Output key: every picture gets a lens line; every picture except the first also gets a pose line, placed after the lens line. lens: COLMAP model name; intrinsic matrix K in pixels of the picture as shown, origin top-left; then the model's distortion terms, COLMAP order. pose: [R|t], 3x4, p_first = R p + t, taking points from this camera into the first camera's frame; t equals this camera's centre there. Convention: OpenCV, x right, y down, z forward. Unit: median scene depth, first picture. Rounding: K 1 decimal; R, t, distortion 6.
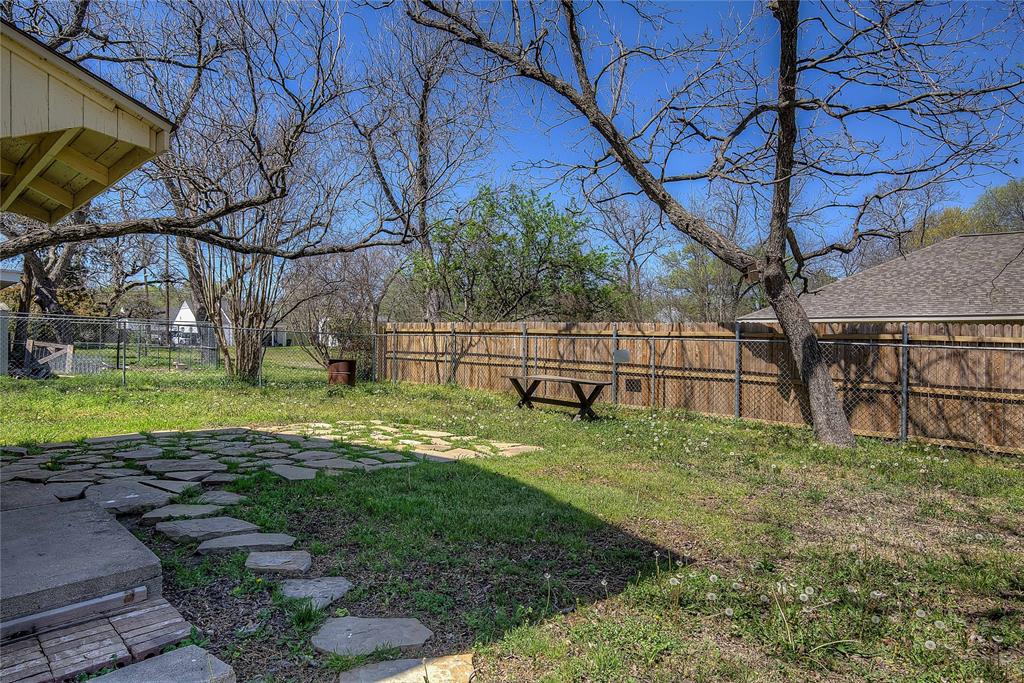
lens RADIAL K [[672.4, 0, 525.7], [0, 672.4, 345.2], [0, 0, 1]] dist [0.007343, 0.001233]
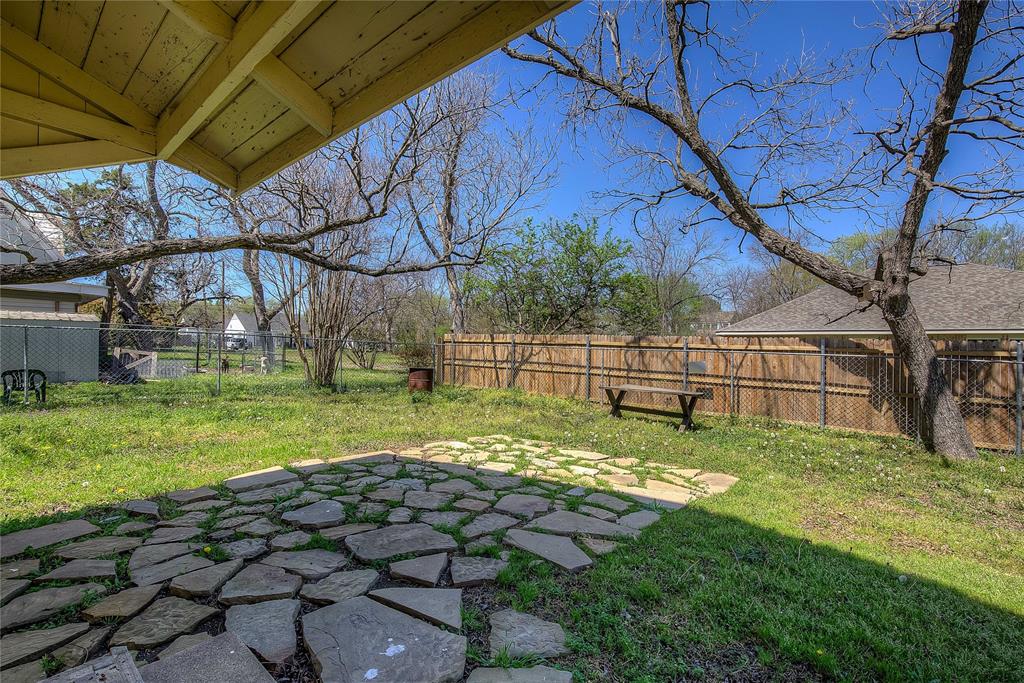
lens RADIAL K [[477.4, 0, 516.9], [0, 477.4, 343.8], [0, 0, 1]] dist [-0.003680, 0.002054]
pose [[0.996622, 0.003048, 0.082071, -0.198223], [-0.002539, 0.999977, -0.006308, -0.015196], [-0.082088, 0.006078, 0.996607, 0.223573]]
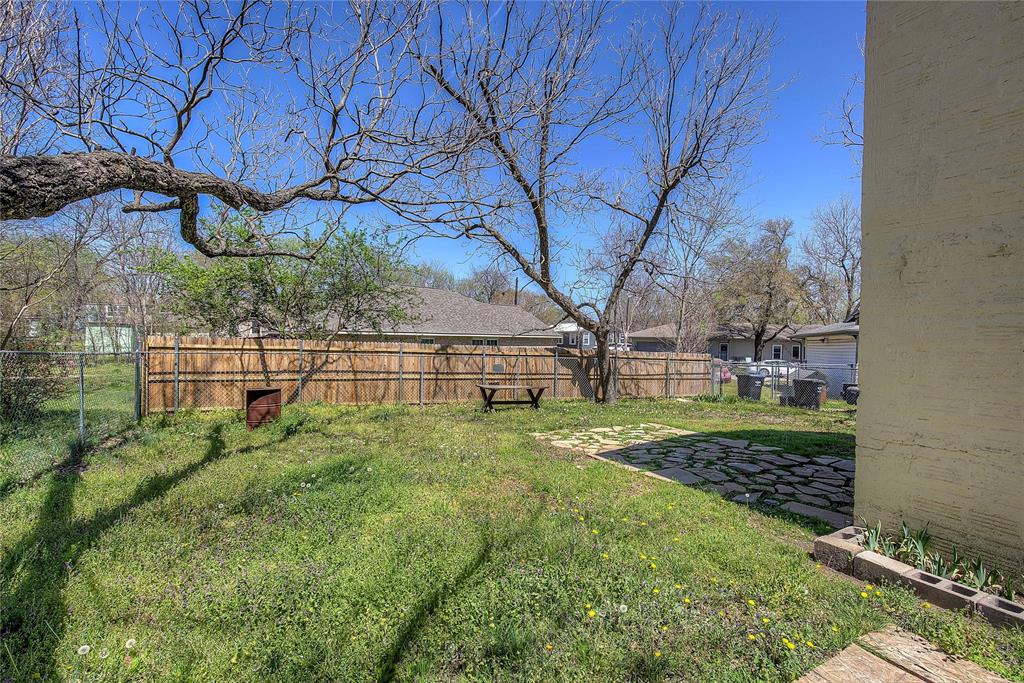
lens RADIAL K [[477.4, 0, 516.9], [0, 477.4, 343.8], [0, 0, 1]] dist [-0.003680, 0.002054]
pose [[0.310321, -0.008448, 0.950594, -0.796132], [-0.013338, 0.999823, 0.013239, -0.049629], [-0.950538, -0.016788, 0.310154, 0.556988]]
